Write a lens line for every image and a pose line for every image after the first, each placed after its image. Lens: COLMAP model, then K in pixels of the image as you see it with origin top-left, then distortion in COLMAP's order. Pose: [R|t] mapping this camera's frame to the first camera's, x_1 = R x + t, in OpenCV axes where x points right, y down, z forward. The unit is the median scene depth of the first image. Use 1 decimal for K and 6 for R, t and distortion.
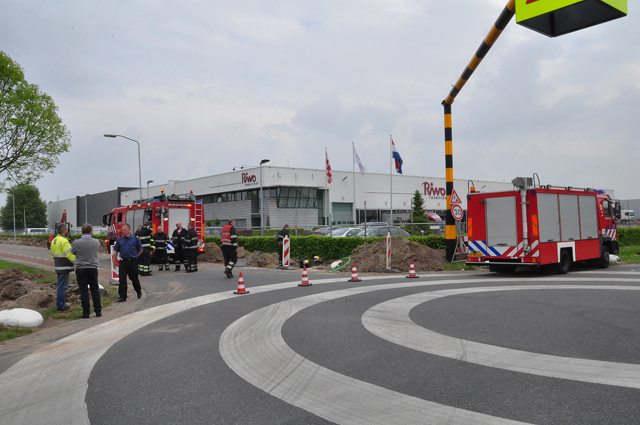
lens RADIAL K [[519.1, 0, 321.4], [0, 519.1, 210.4], [0, 0, 1]] dist [-0.153047, -0.004695]
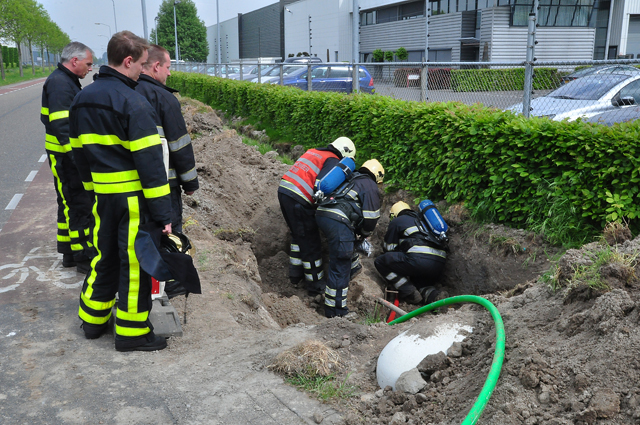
lens RADIAL K [[616.5, 0, 318.6], [0, 616.5, 210.9], [0, 0, 1]] dist [0.072780, 0.000000]
pose [[0.902792, 0.119948, -0.413013, 0.024631], [-0.006146, 0.963821, 0.266480, 0.007287], [0.430034, -0.238038, 0.870866, 0.293394]]
